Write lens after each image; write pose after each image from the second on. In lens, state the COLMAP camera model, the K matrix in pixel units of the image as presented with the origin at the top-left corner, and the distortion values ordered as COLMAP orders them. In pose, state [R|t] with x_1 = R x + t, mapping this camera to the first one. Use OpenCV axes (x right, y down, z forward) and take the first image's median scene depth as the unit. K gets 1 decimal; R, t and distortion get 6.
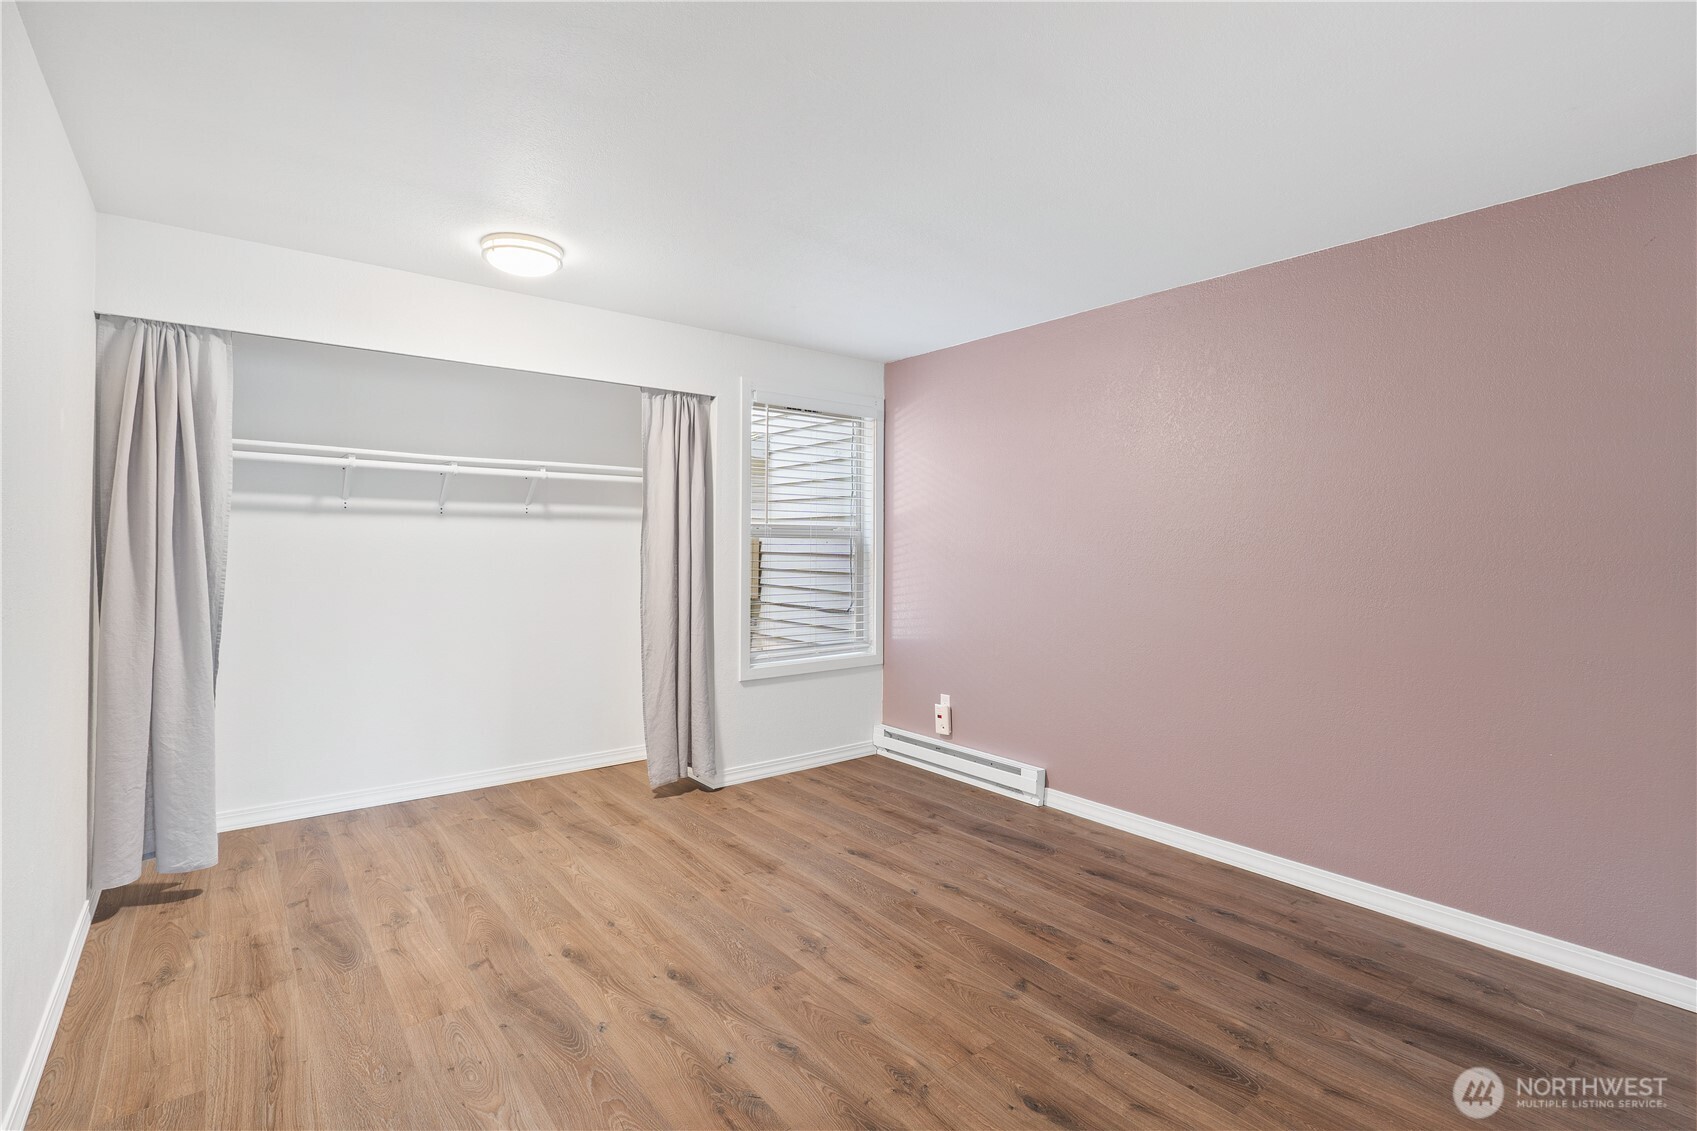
lens RADIAL K [[780.7, 0, 847.9], [0, 780.7, 571.8], [0, 0, 1]] dist [-0.004285, -0.000195]
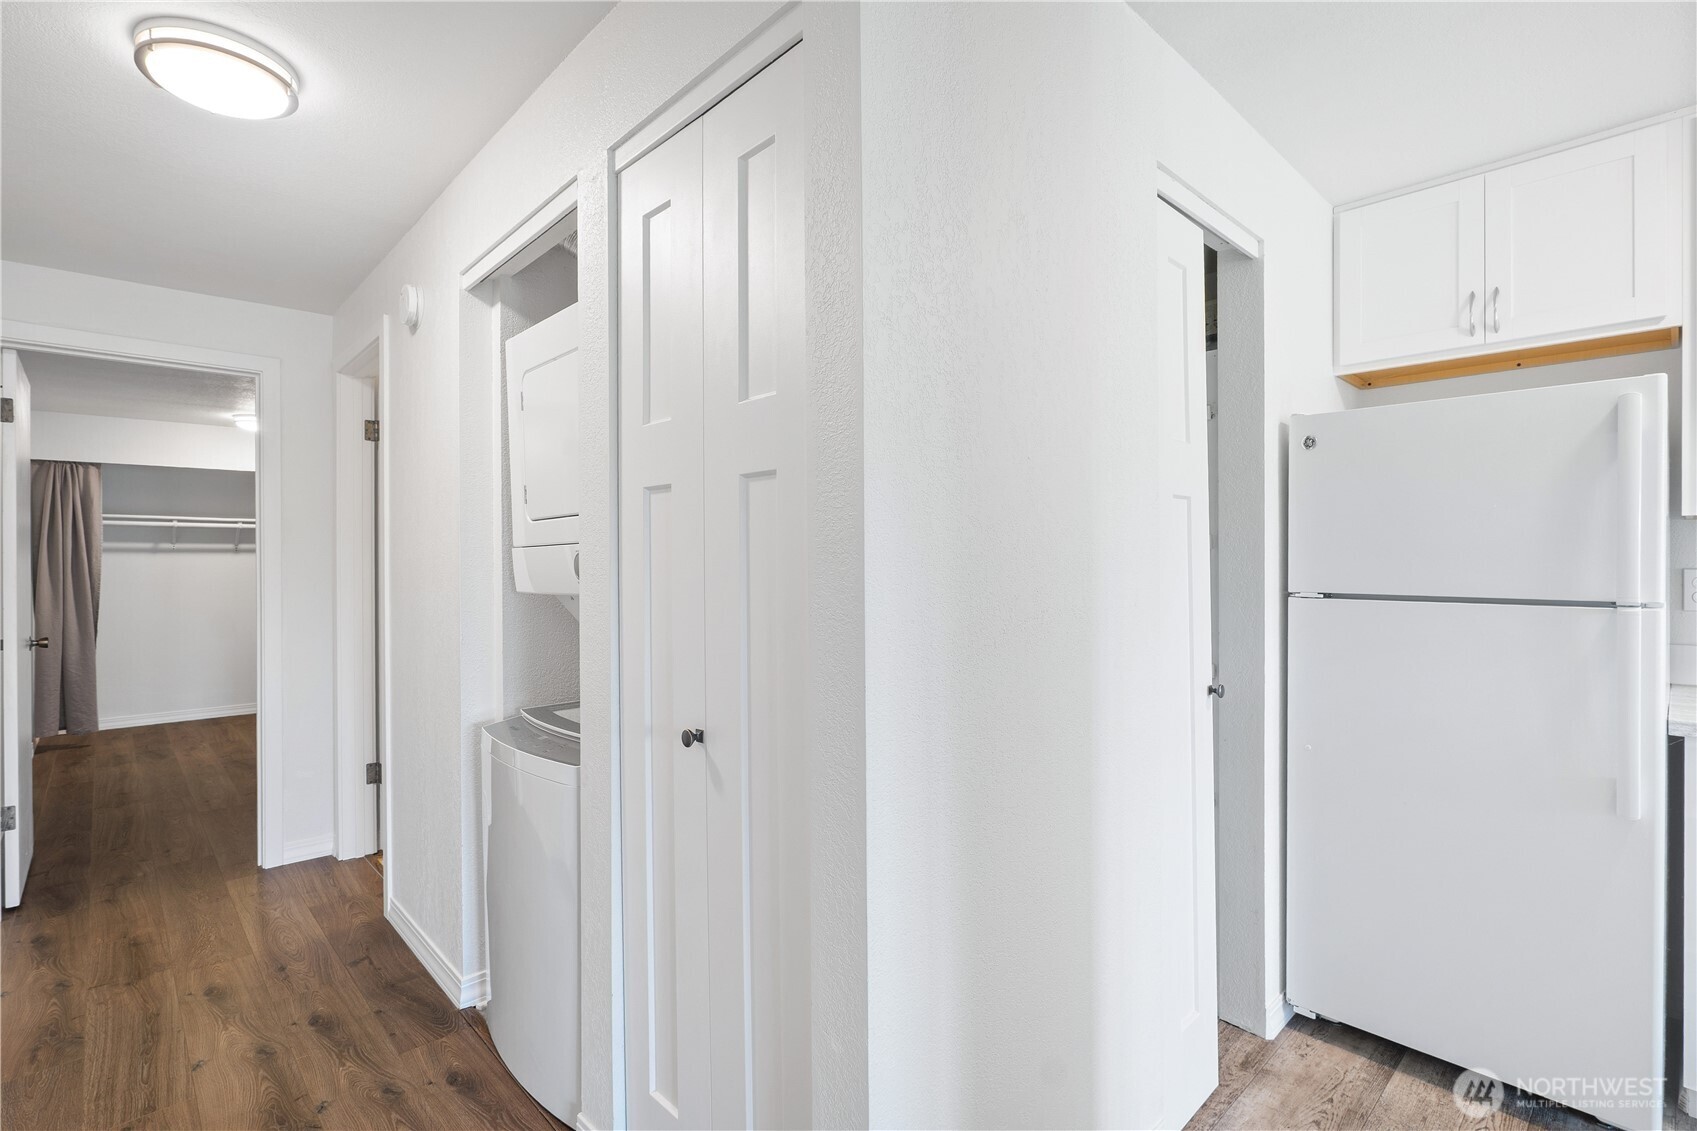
lens RADIAL K [[780.7, 0, 847.9], [0, 780.7, 571.8], [0, 0, 1]] dist [-0.004285, -0.000195]
pose [[0.996034, -0.019462, 0.086822, 0.660574], [0.021612, 0.999481, -0.023887, 0.039601], [-0.086312, 0.025669, 0.995937, -0.806033]]
